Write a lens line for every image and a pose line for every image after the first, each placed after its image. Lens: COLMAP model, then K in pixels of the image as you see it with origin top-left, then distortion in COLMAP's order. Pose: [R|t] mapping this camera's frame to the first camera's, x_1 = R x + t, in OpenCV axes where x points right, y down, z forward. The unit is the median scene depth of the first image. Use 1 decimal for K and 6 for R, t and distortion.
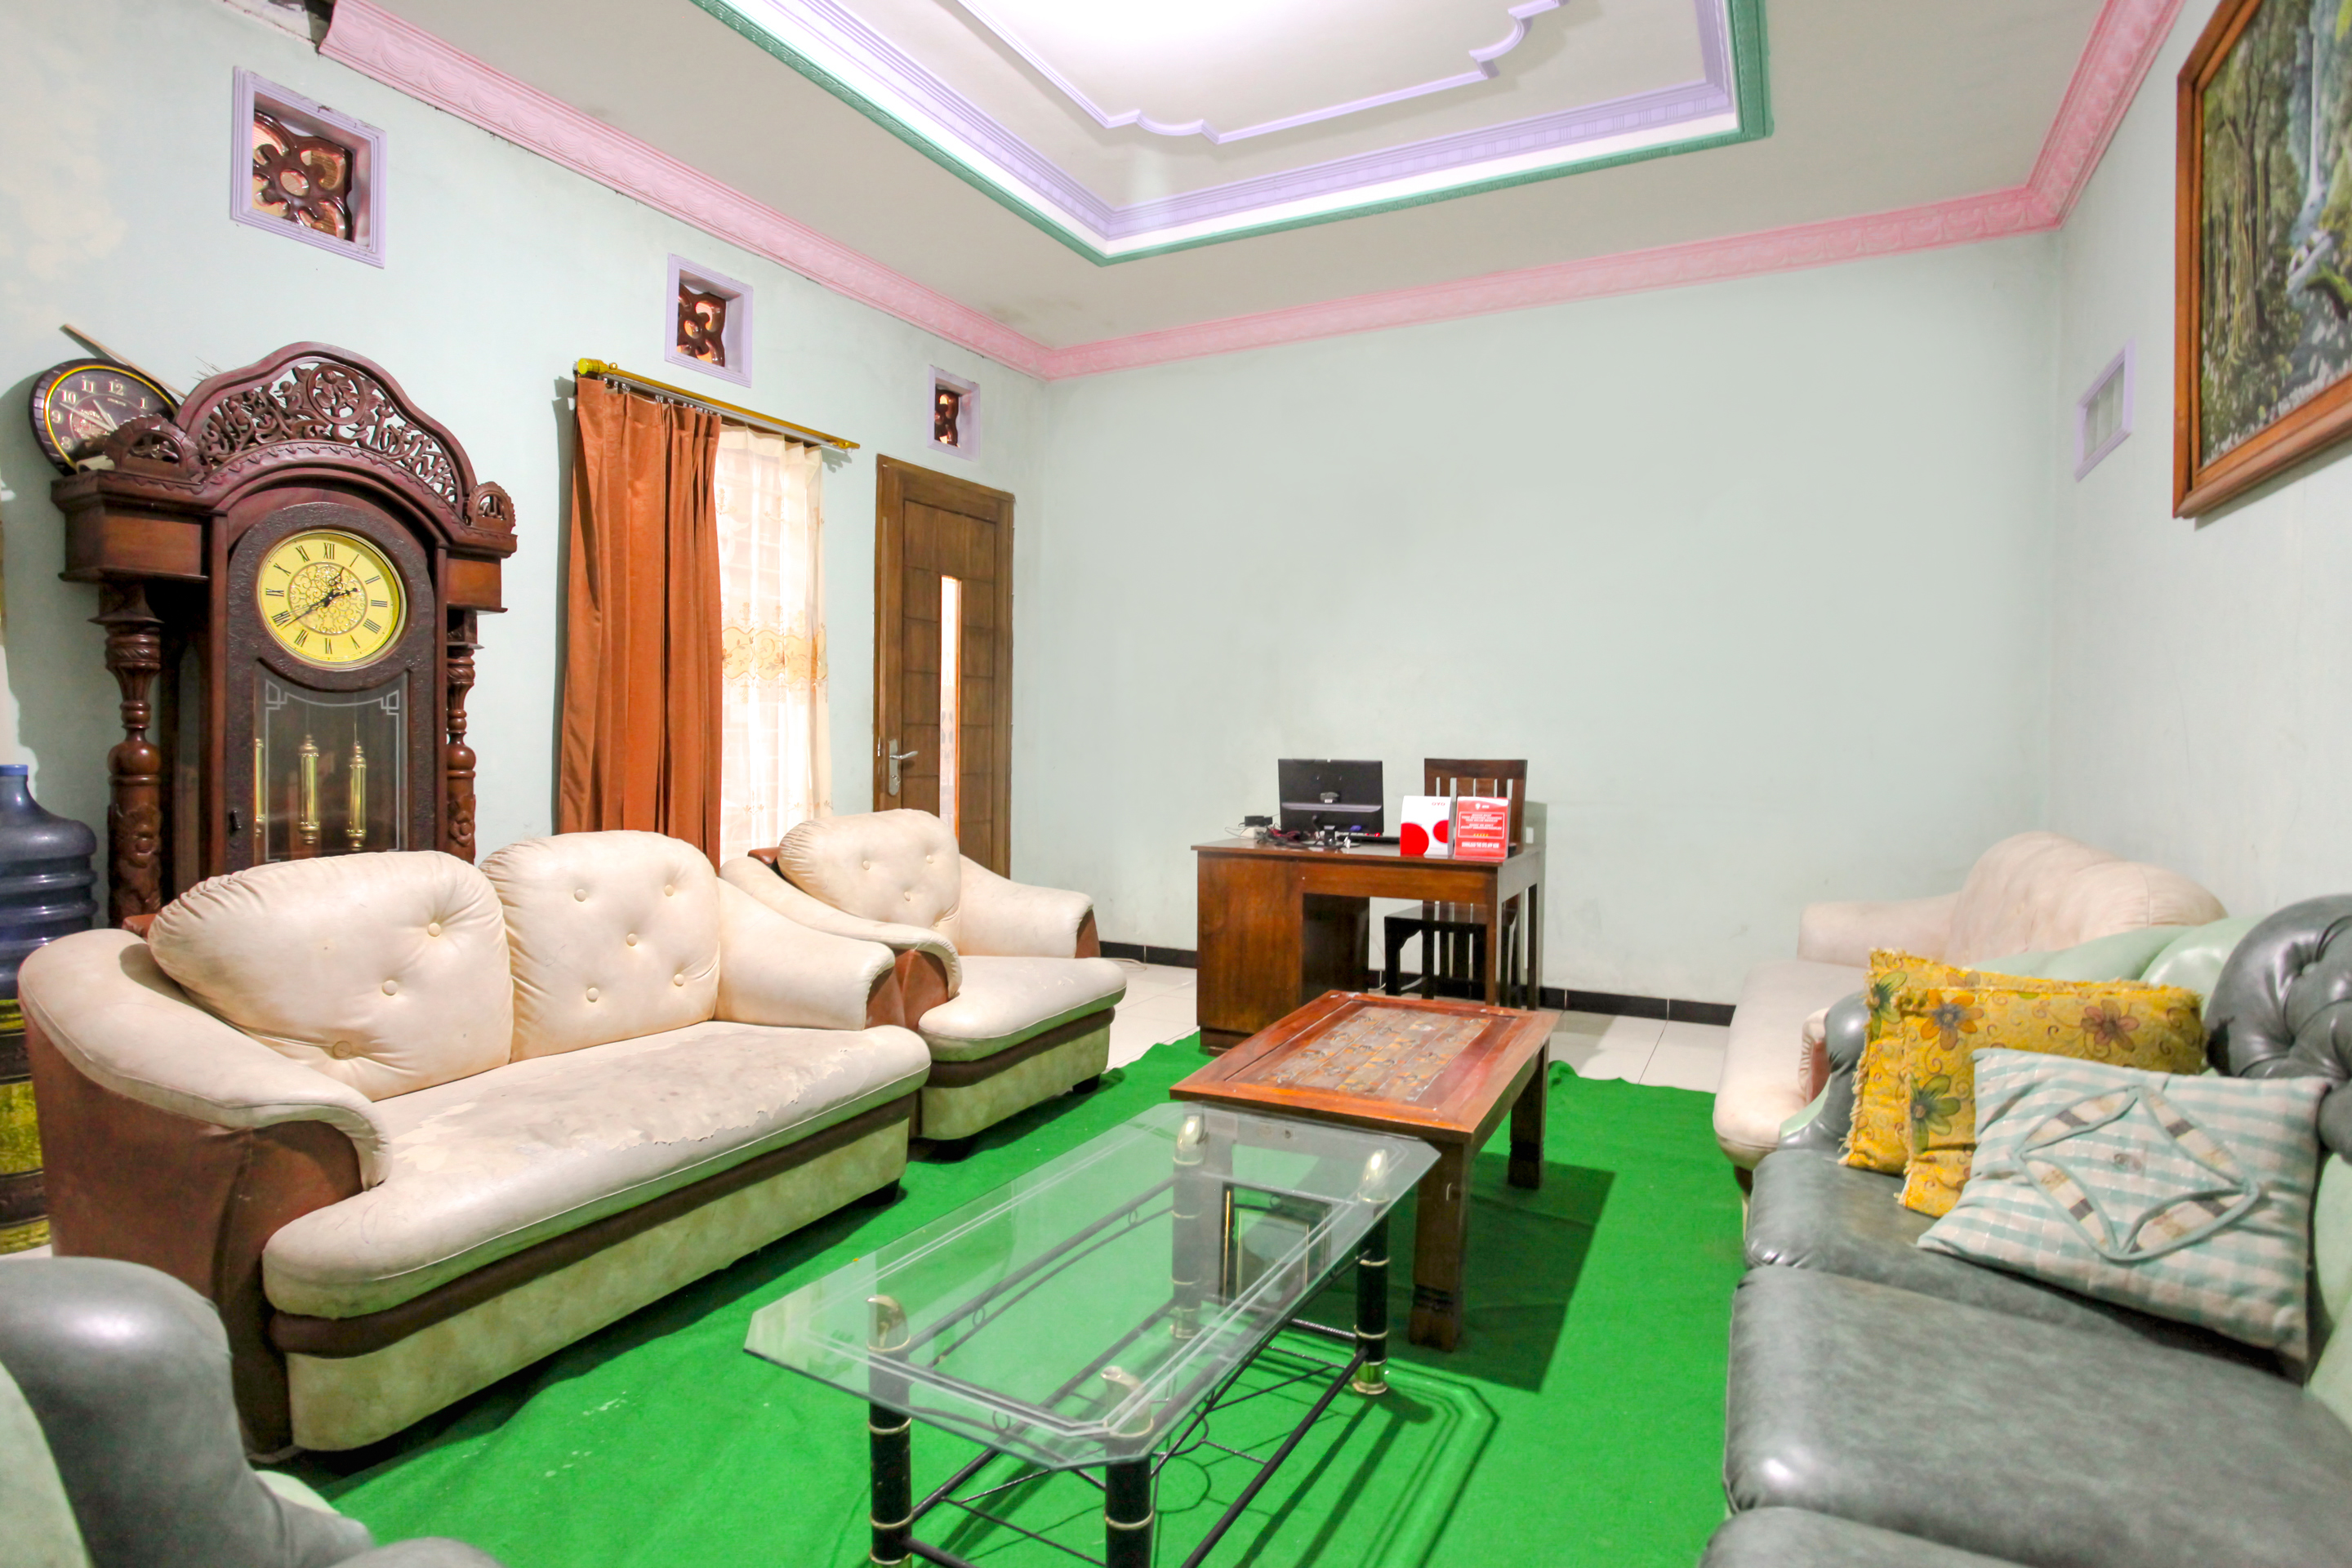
lens RADIAL K [[1207.4, 0, 1093.3], [0, 1207.4, 771.6], [0, 0, 1]] dist [-0.084444, 0.000607]
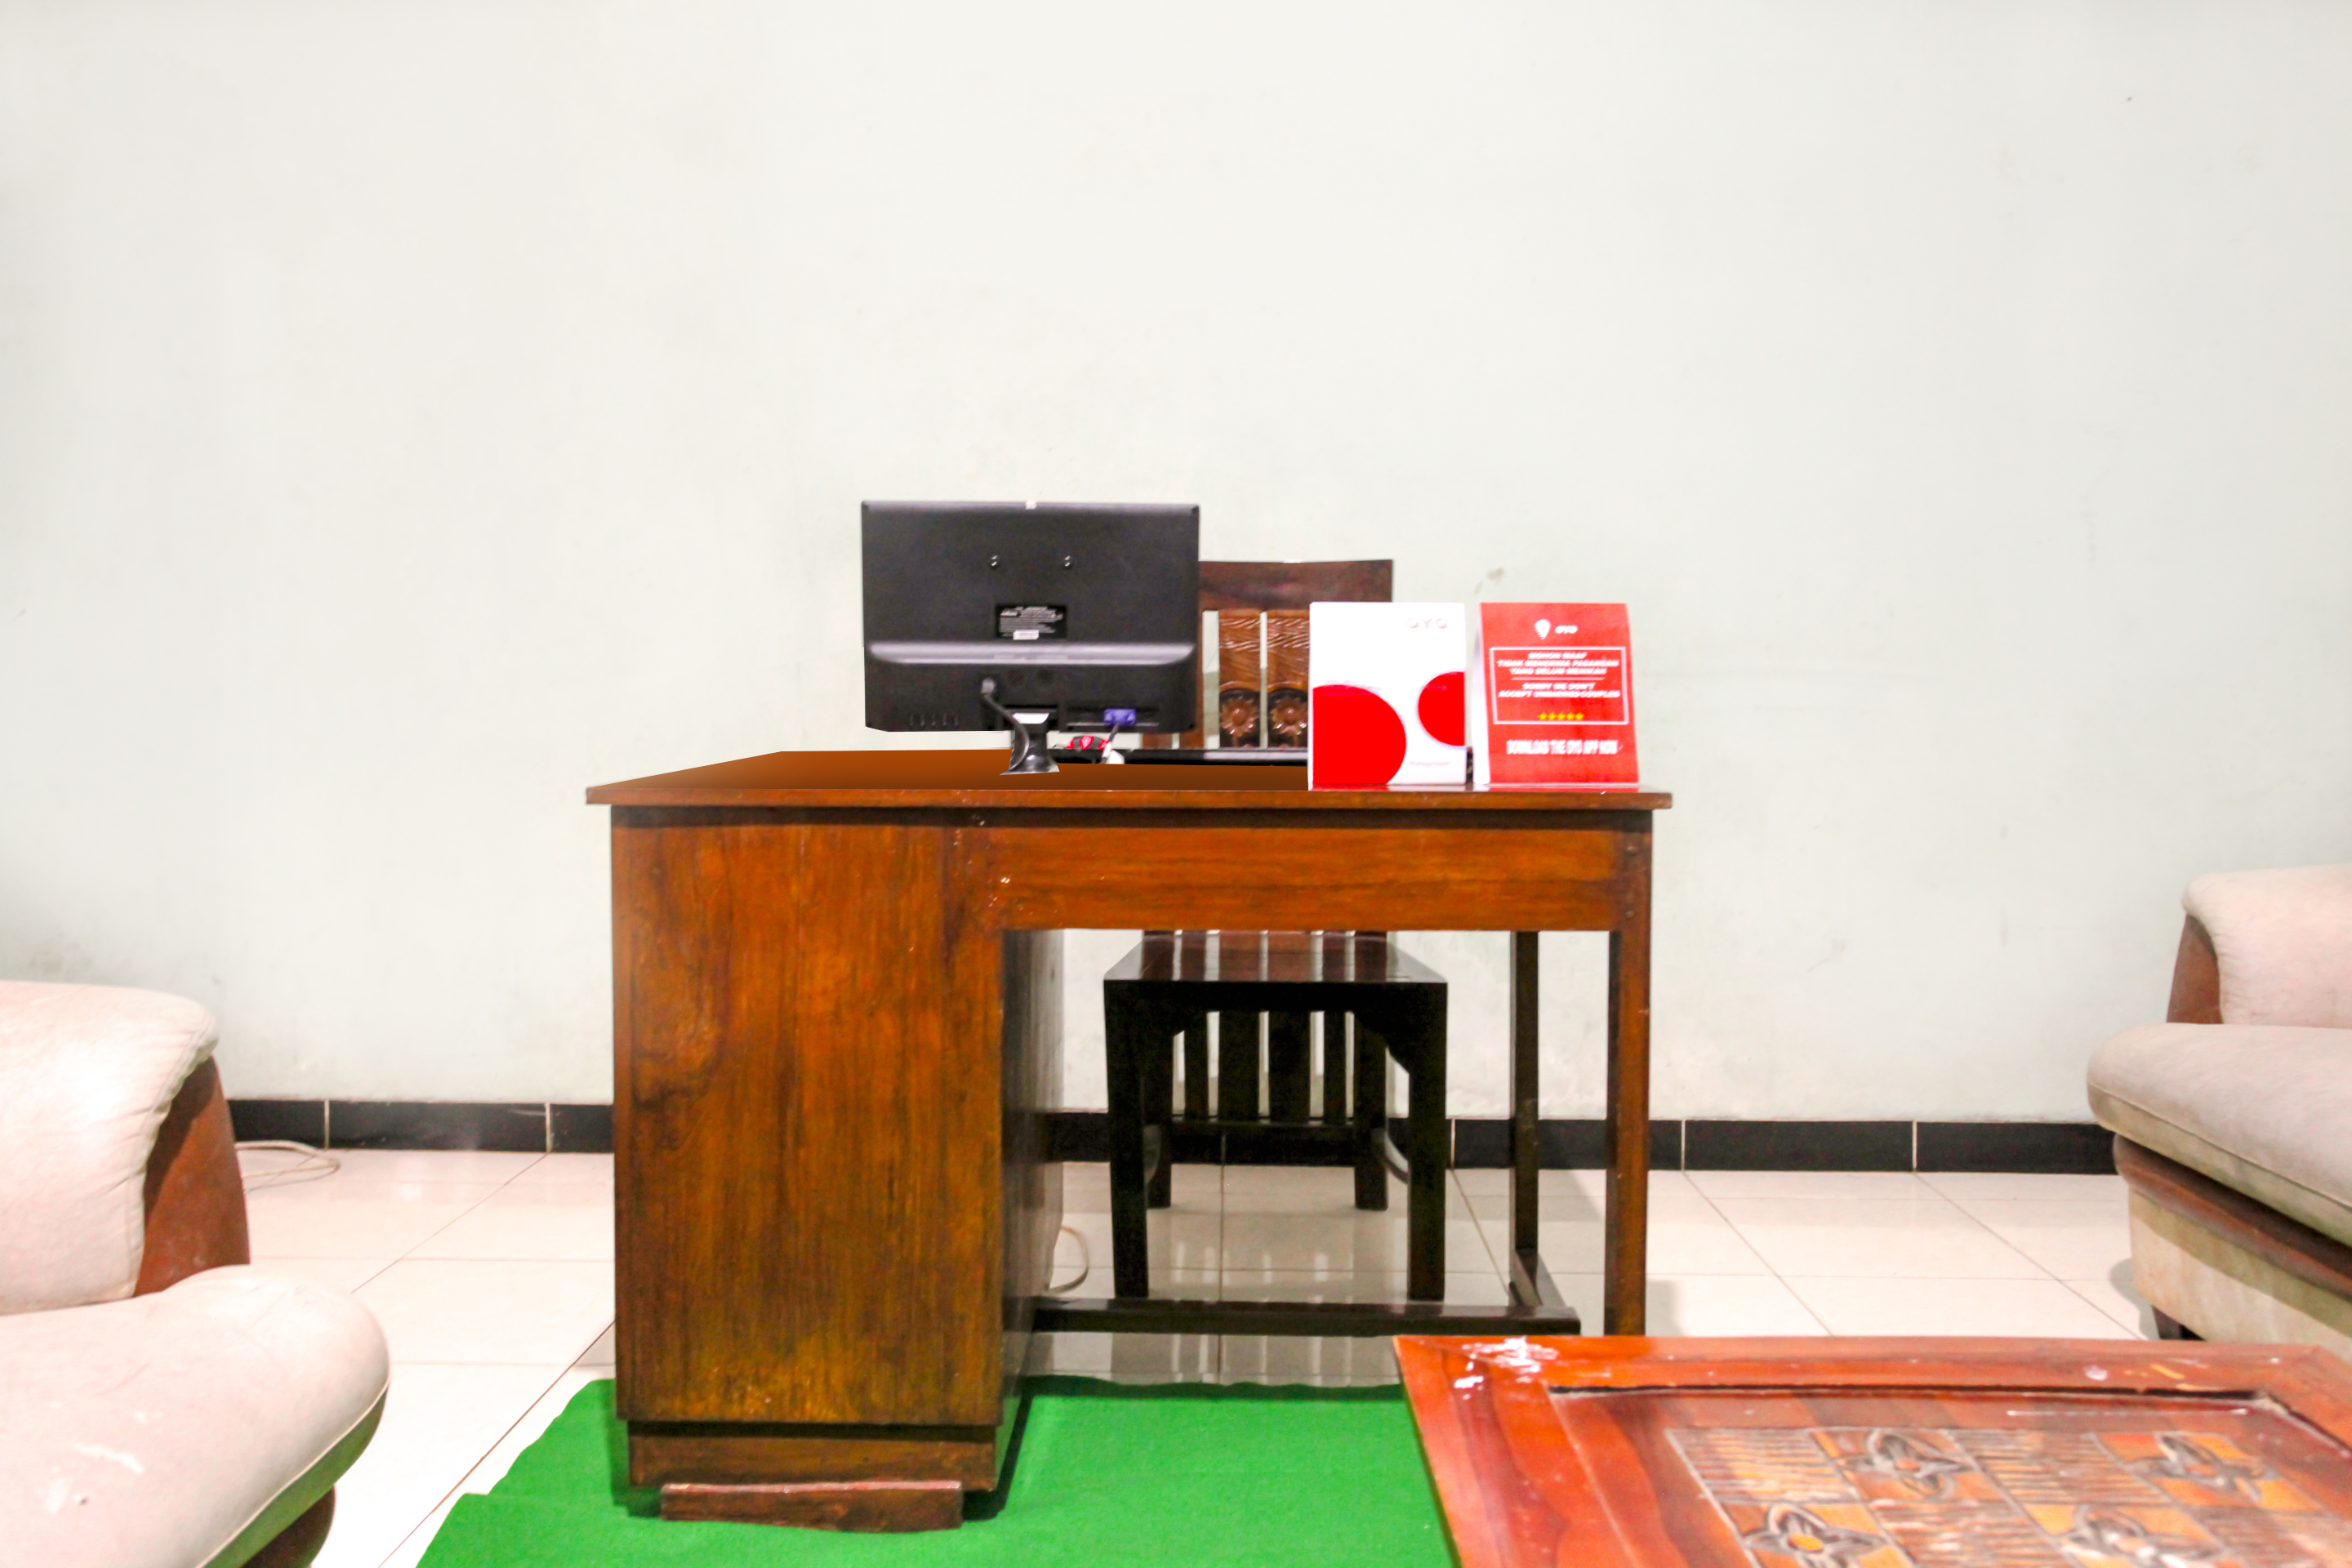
lens RADIAL K [[1850.6, 0, 1170.5], [0, 1850.6, 721.6], [0, 0, 1]] dist [-0.010582, -0.000660]
pose [[0.866705, -0.010368, 0.498713, -0.014905], [0.011582, 0.999933, 0.000661, 0.042564], [-0.498686, 0.005203, 0.866767, 0.496452]]
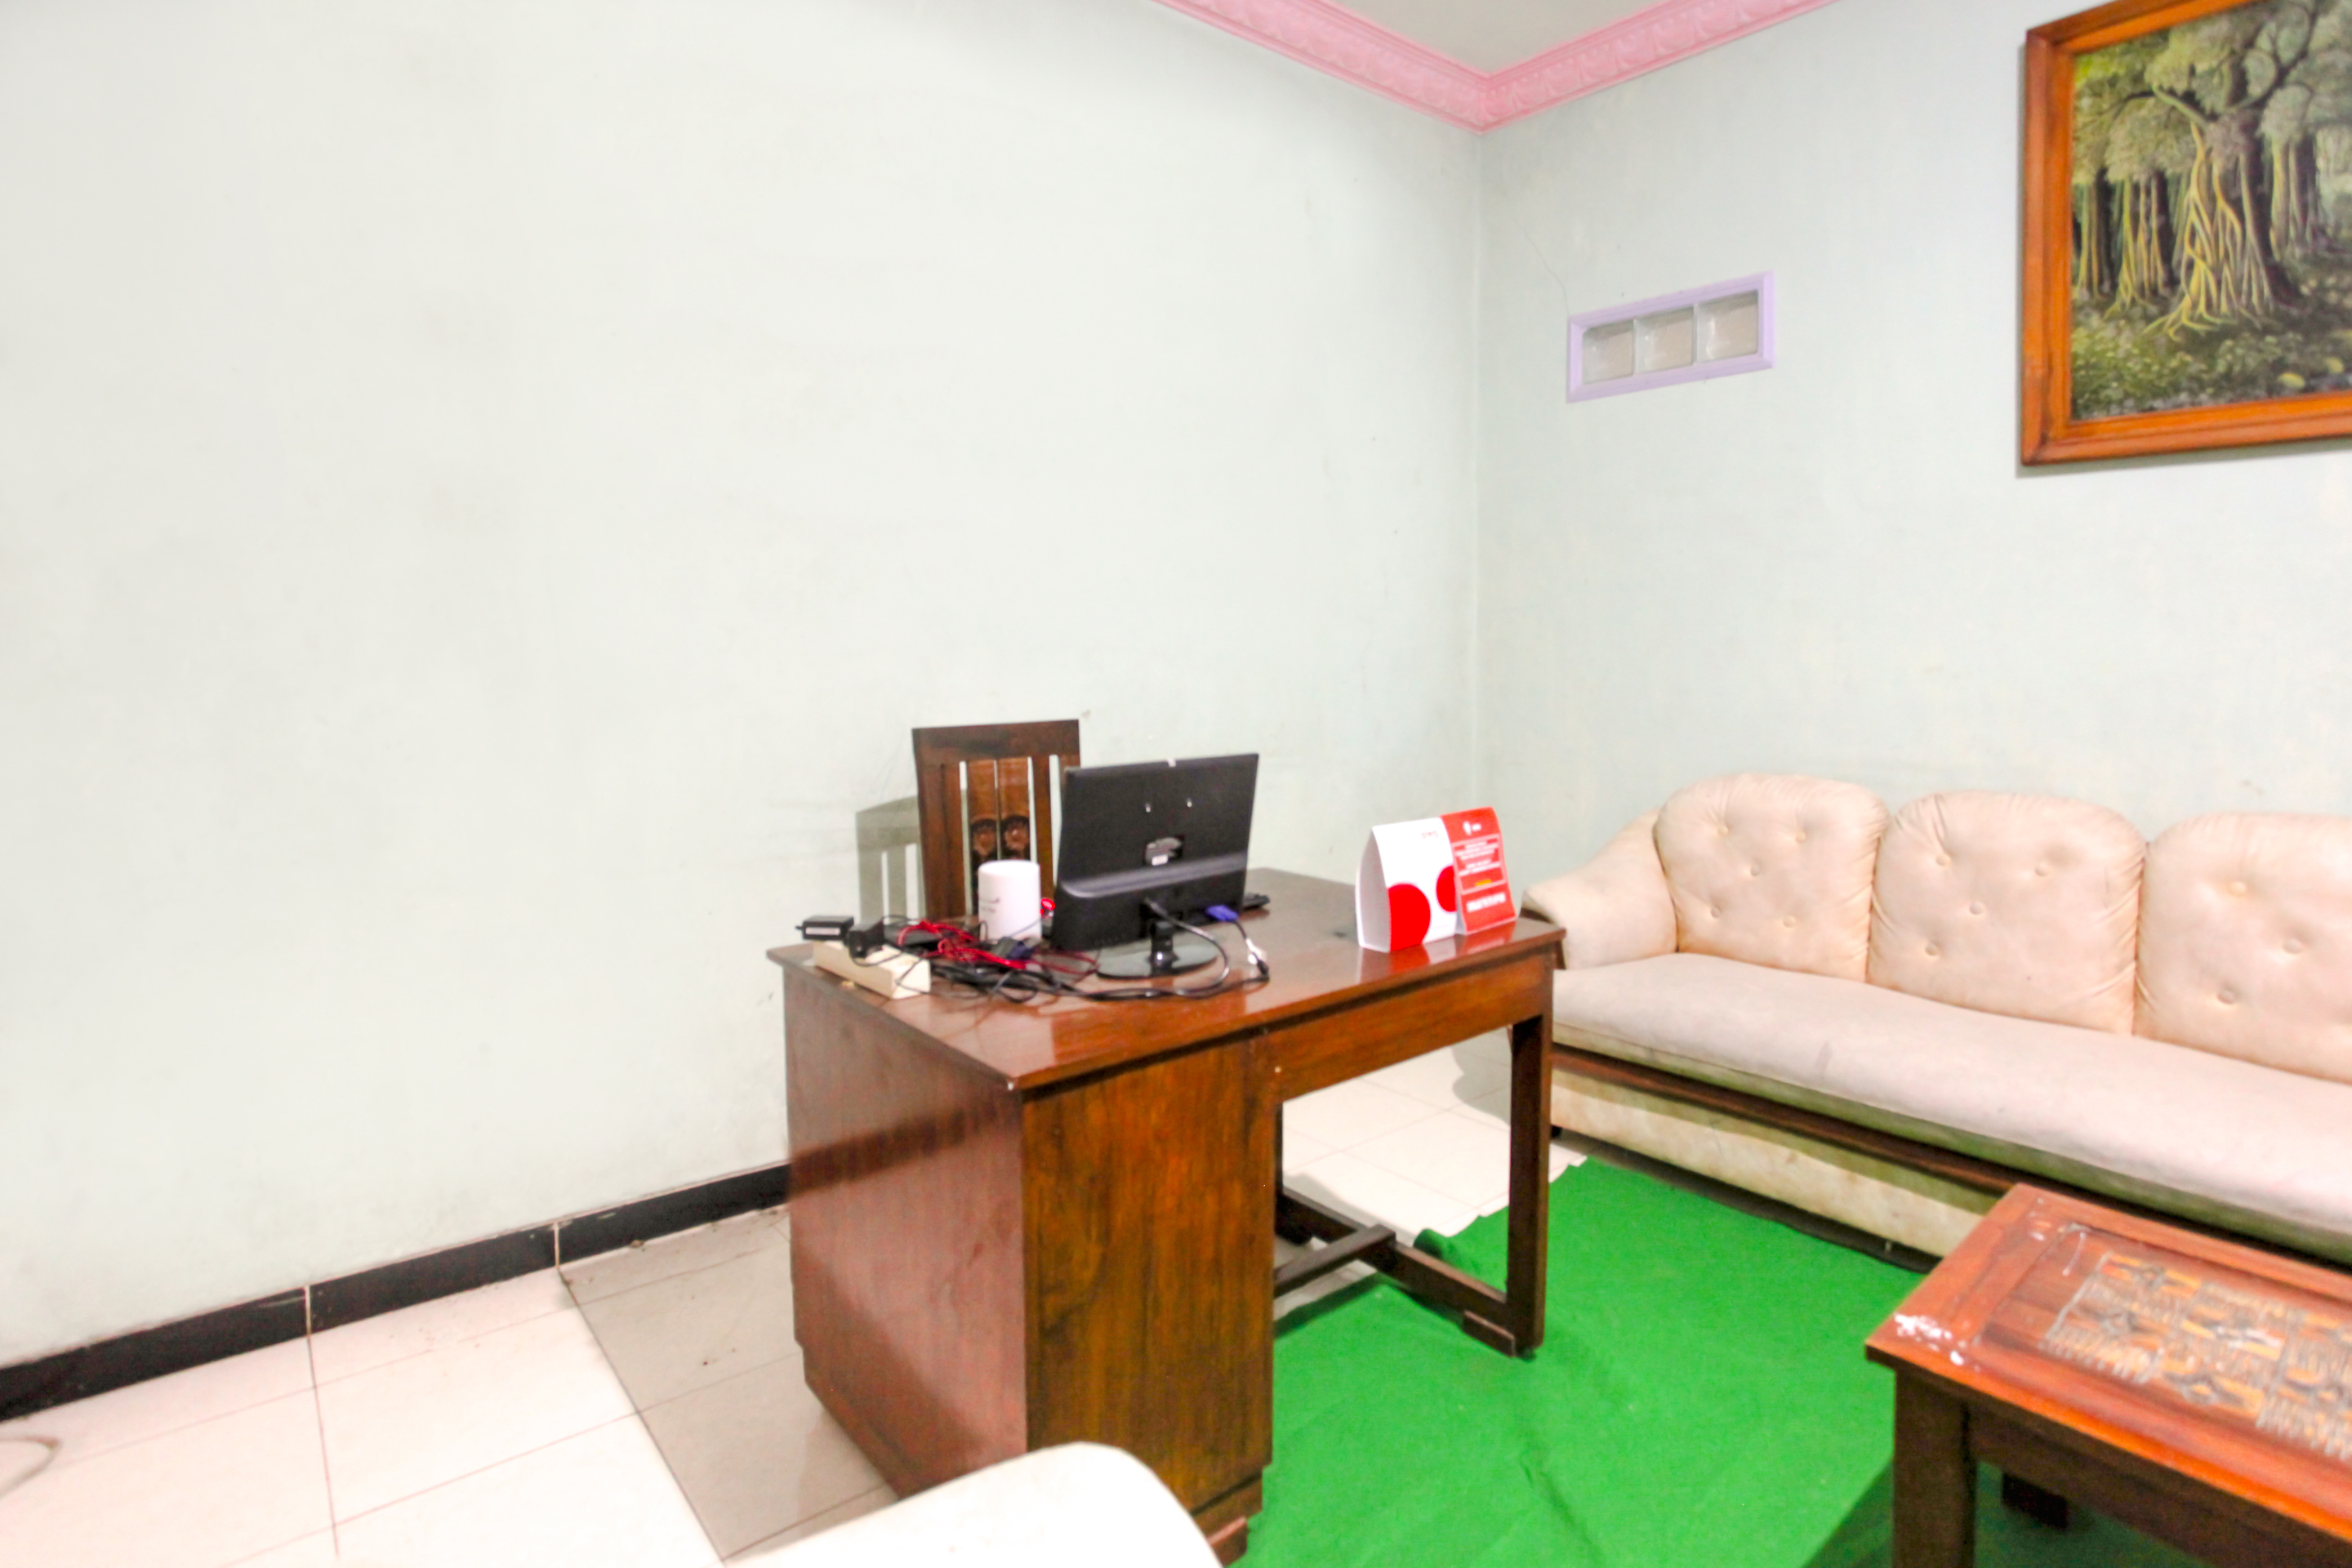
lens RADIAL K [[1233.1, 0, 1187.6], [0, 1233.1, 684.2], [0, 0, 1]] dist [-0.055121, 0.022460]
pose [[0.323709, -0.035414, 0.945494, -0.181704], [0.031145, 0.999157, 0.026760, -0.042478], [-0.945644, 0.020785, 0.324539, 0.760567]]
